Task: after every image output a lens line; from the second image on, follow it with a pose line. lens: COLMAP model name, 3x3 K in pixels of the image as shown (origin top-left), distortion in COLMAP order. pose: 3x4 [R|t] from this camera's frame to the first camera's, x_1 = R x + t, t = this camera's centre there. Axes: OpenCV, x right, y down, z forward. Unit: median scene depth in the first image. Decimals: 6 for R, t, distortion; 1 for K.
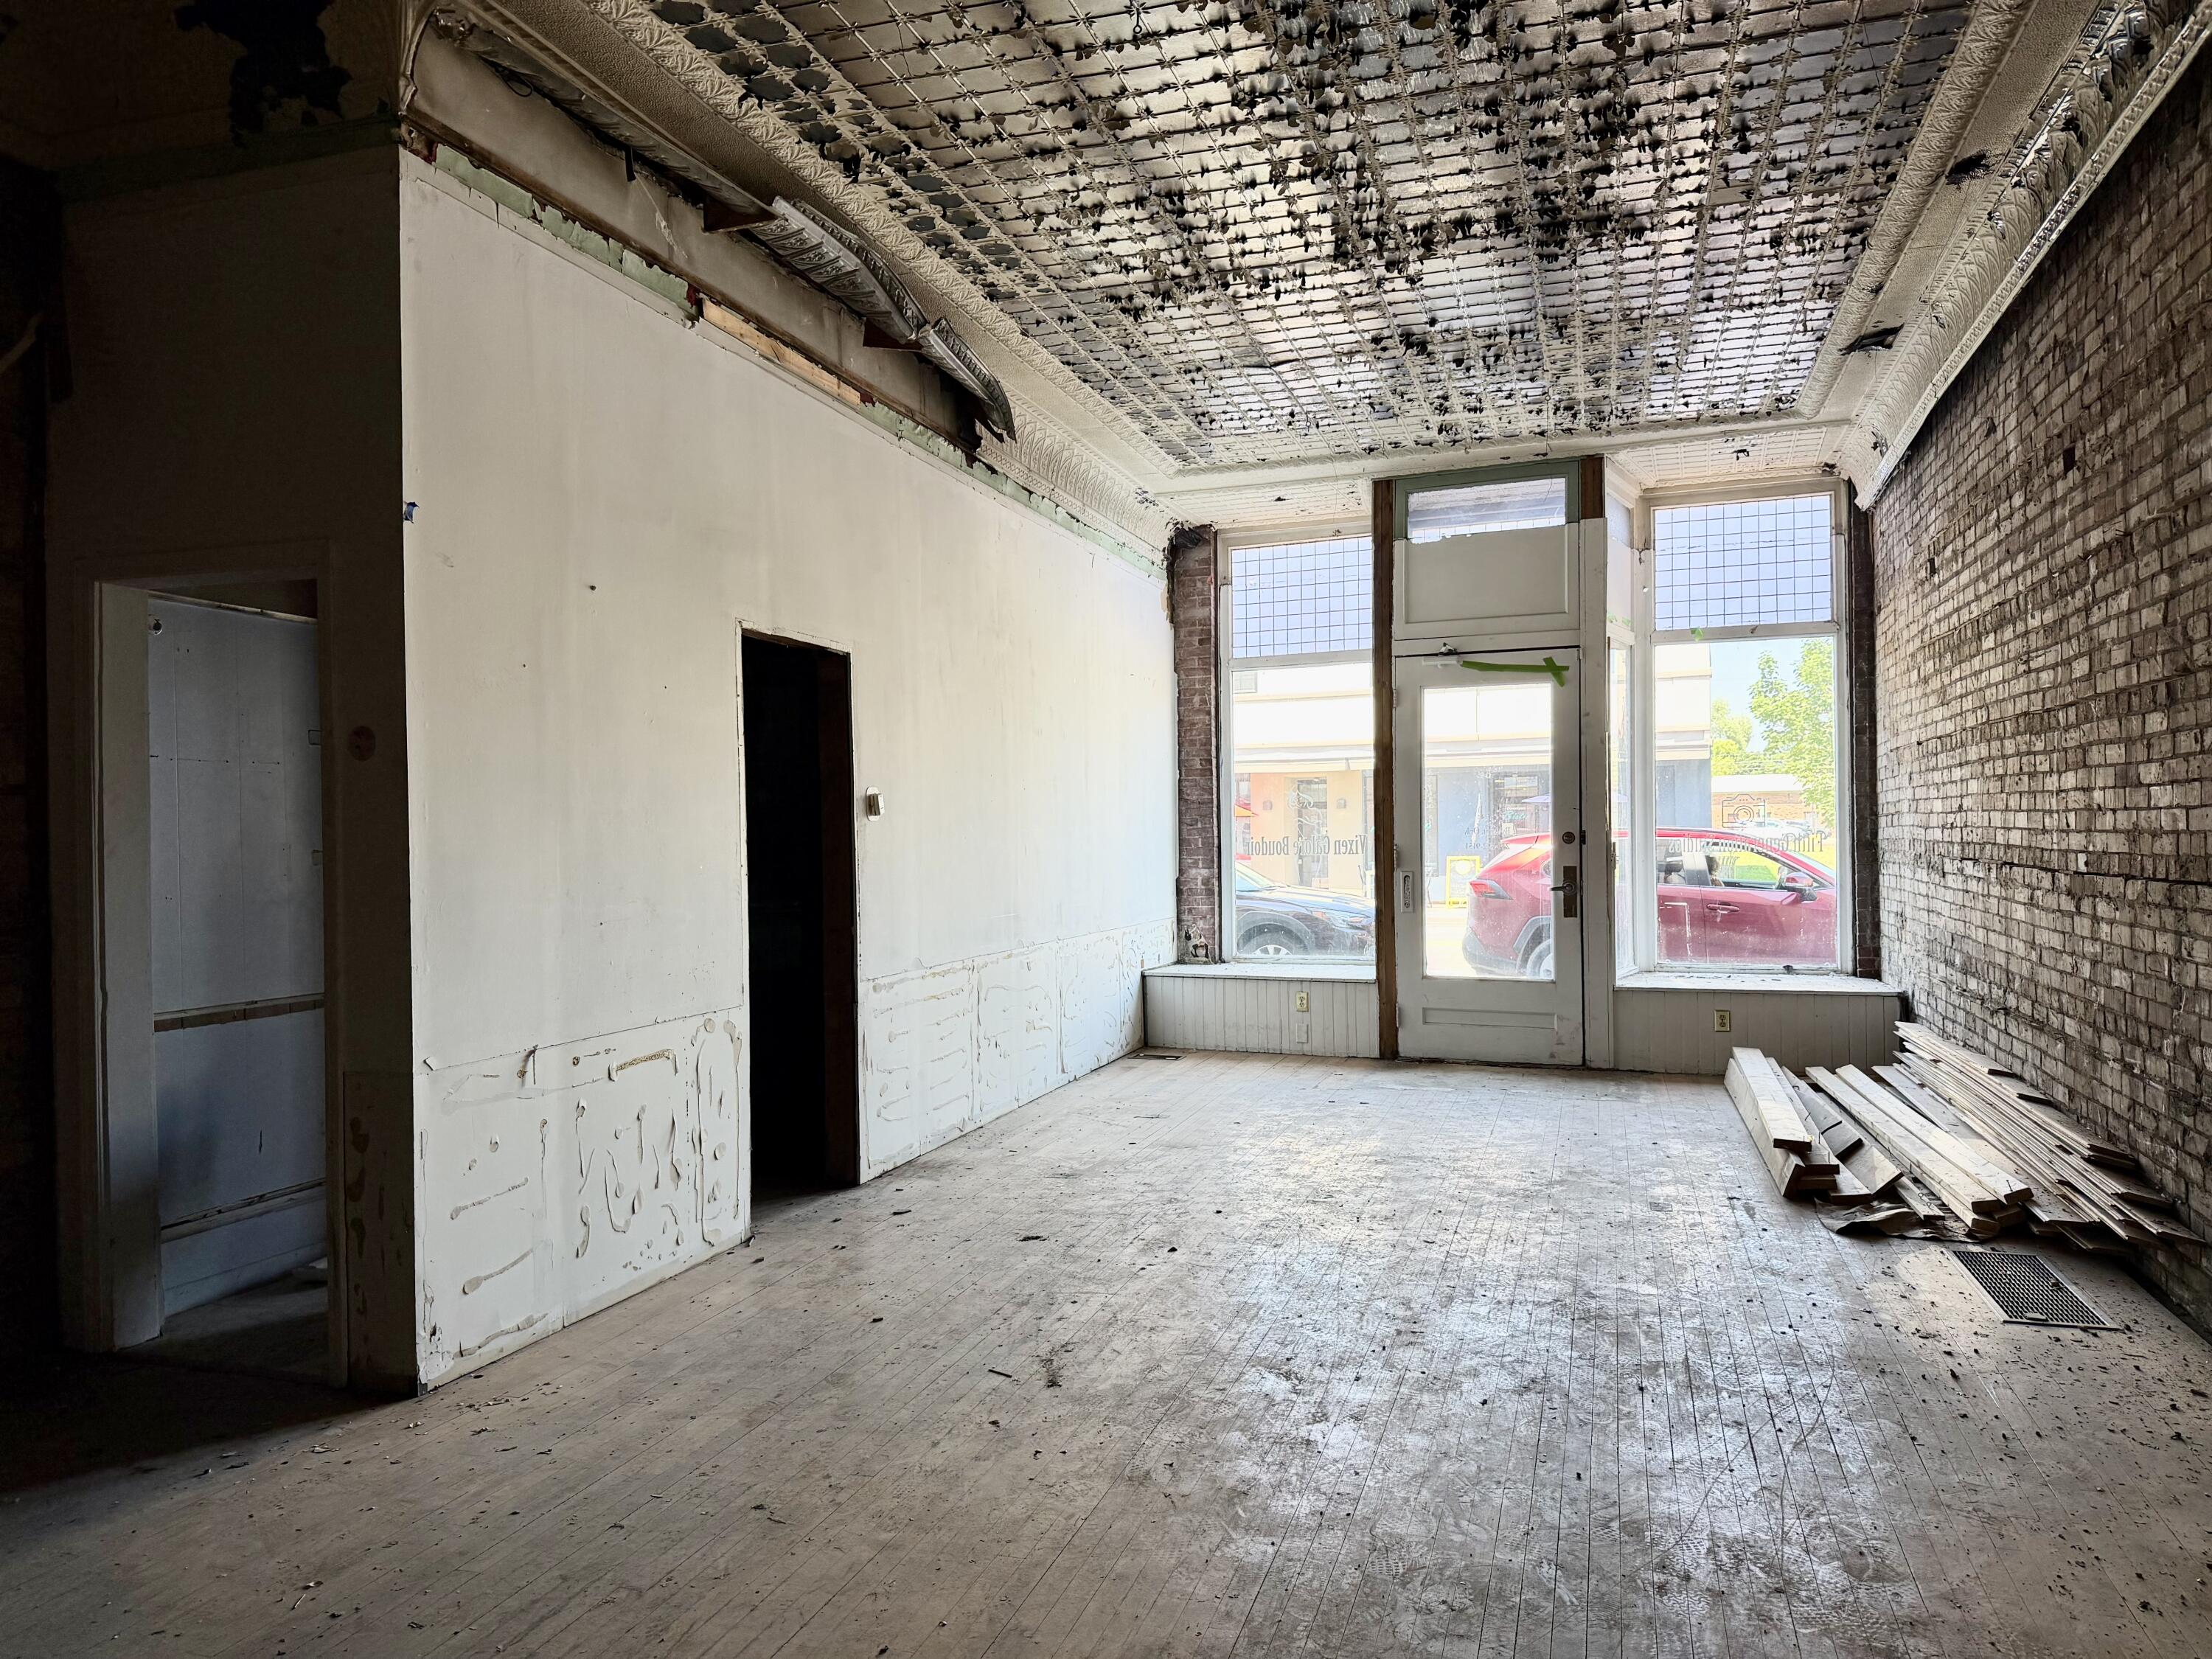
lens RADIAL K [[1520.9, 0, 1103.9], [0, 1520.9, 820.6], [0, 0, 1]] dist [0.016753, -0.014760]
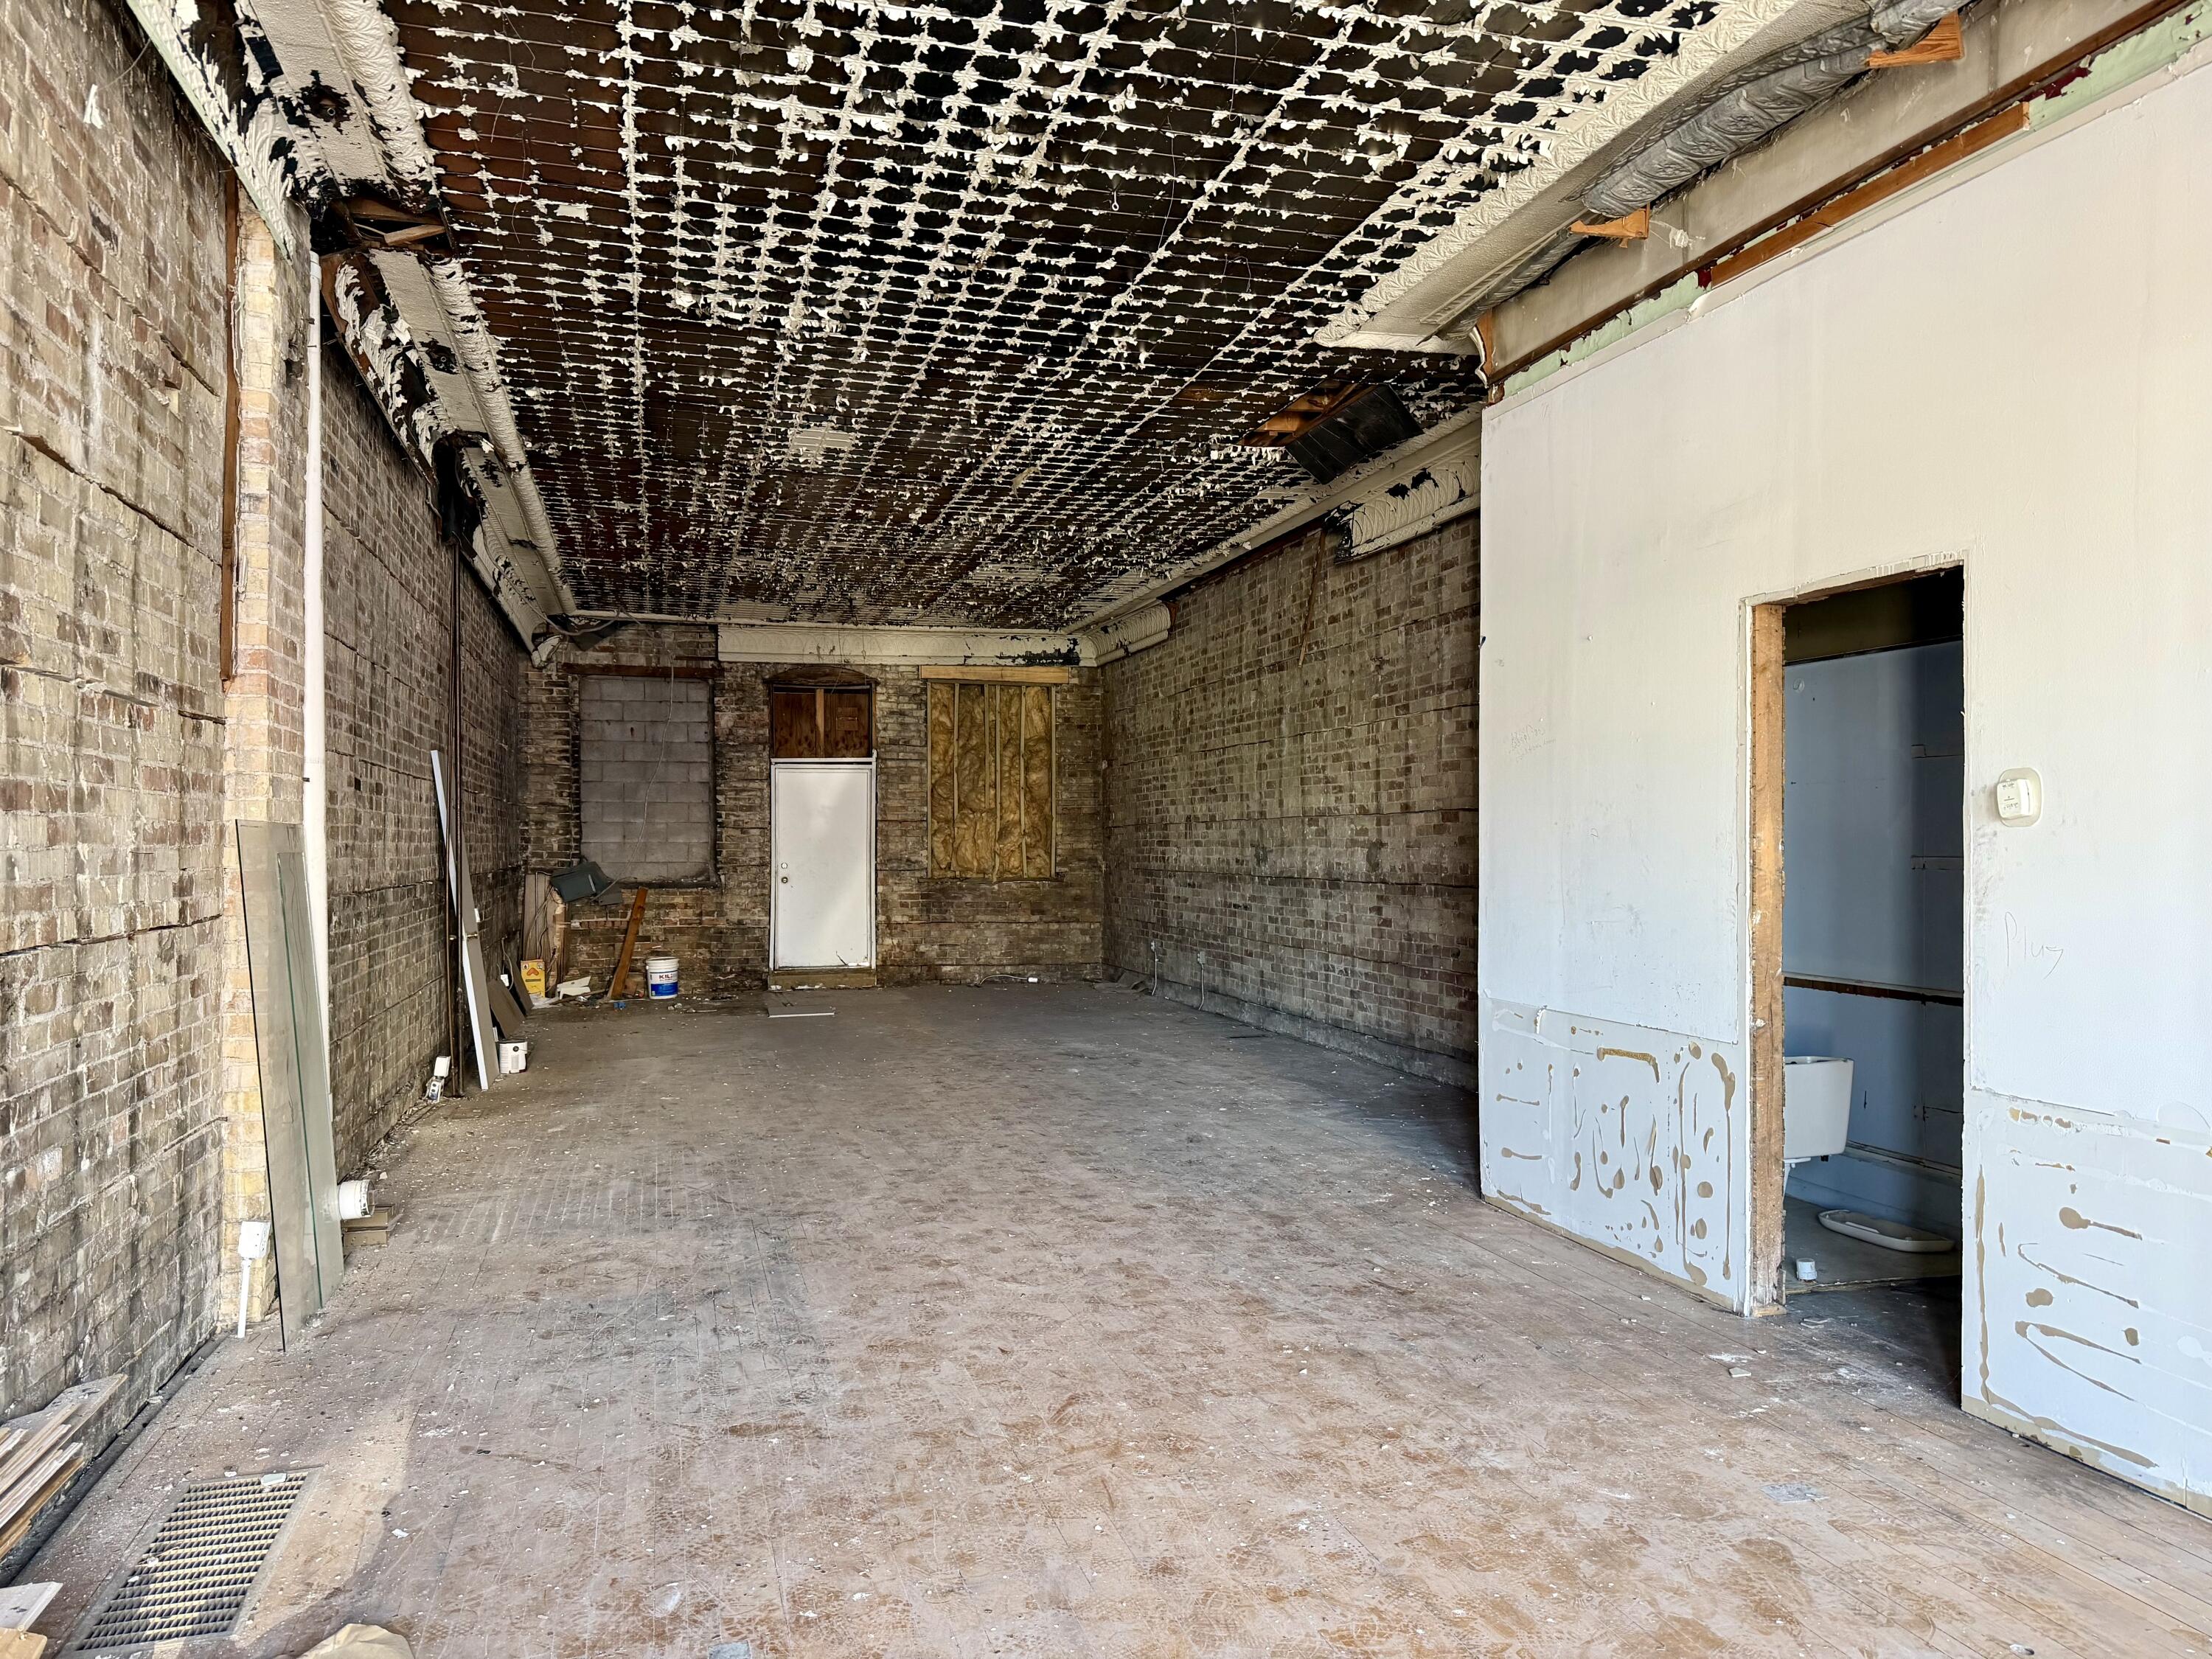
lens RADIAL K [[1520.9, 0, 1103.4], [0, 1520.9, 839.1], [0, 0, 1]] dist [0.016753, -0.014760]
pose [[-0.825068, 0.016730, -0.564786, 0.620603], [0.019423, 0.999811, 0.001242, -0.005598], [0.564700, -0.009945, -0.825236, 1.690936]]
